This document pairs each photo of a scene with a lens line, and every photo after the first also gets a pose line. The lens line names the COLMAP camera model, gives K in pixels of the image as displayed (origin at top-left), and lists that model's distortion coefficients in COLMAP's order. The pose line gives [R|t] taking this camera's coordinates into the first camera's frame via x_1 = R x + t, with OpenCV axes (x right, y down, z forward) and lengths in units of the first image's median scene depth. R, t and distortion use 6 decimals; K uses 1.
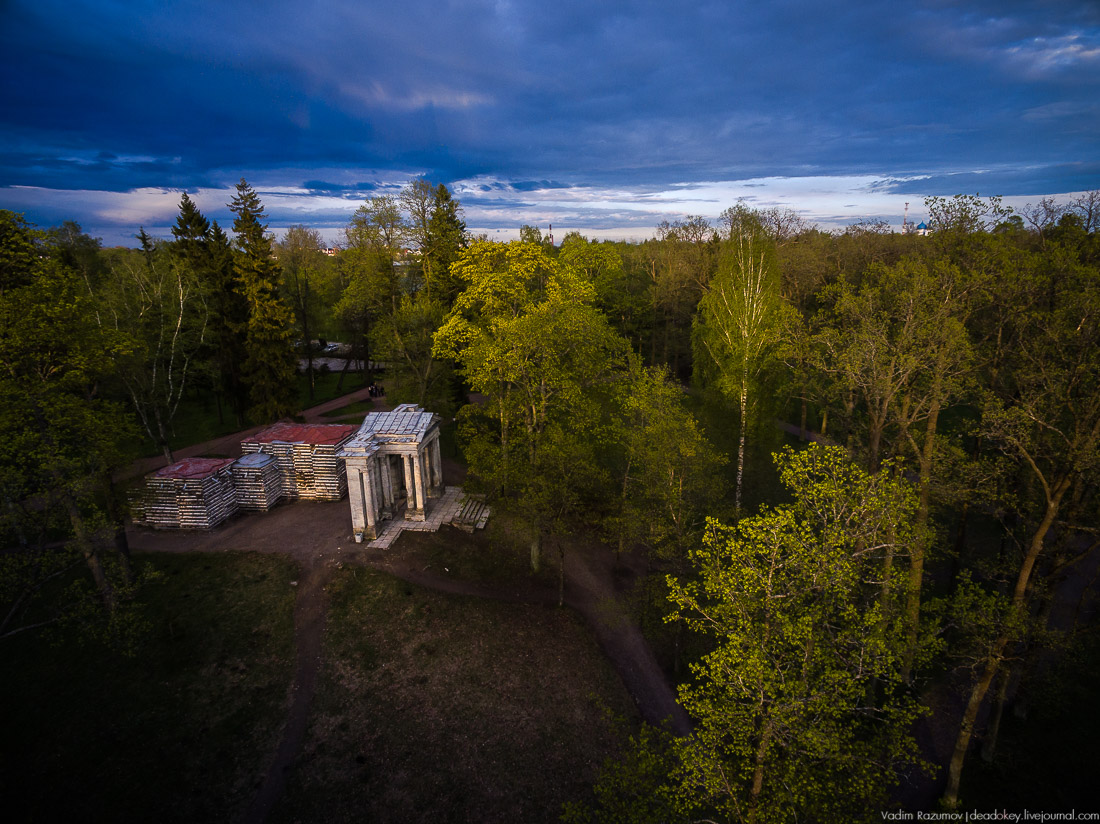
lens RADIAL K [[629.9, 0, 550.0], [0, 629.9, 412.0], [0, 0, 1]] dist [-0.002842, -0.000392]
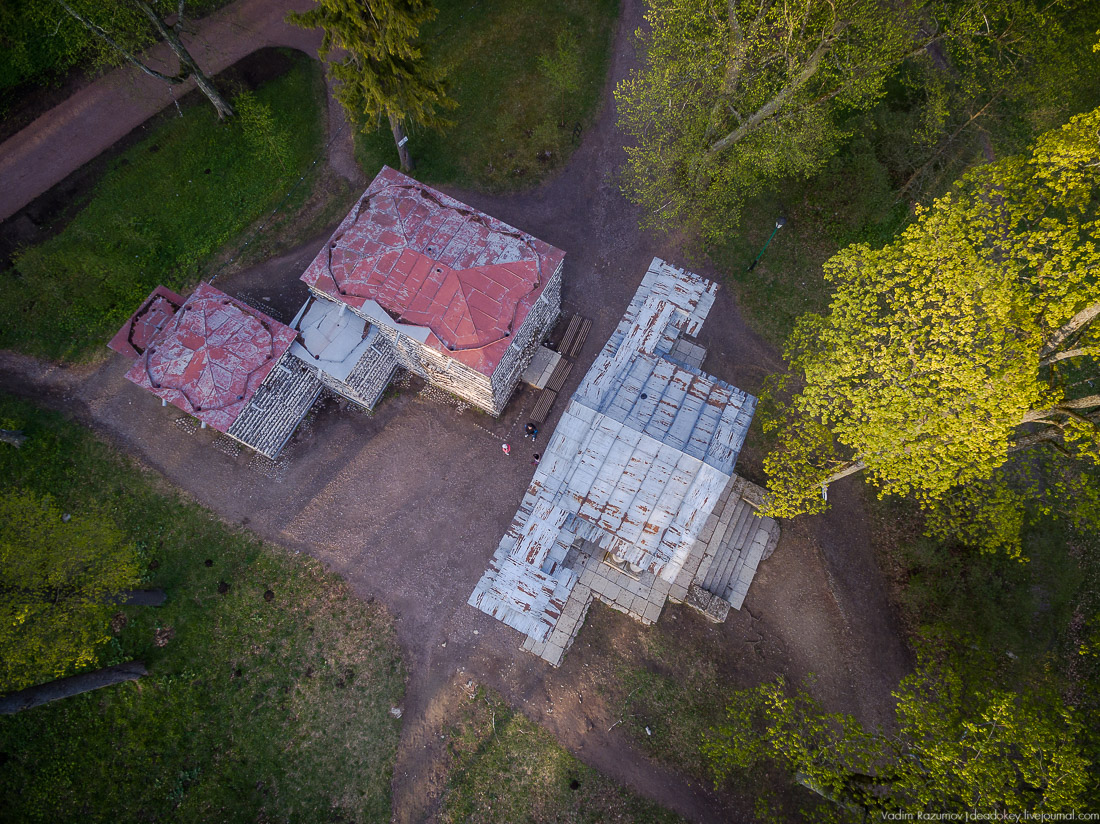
lens RADIAL K [[629.9, 0, 550.0], [0, 629.9, 412.0], [0, 0, 1]] dist [-0.002842, -0.000392]
pose [[0.930157, 0.355230, -0.092836, -0.269653], [-0.114650, 0.521219, 0.845687, -0.335279], [0.348802, -0.775978, 0.525543, 0.815527]]
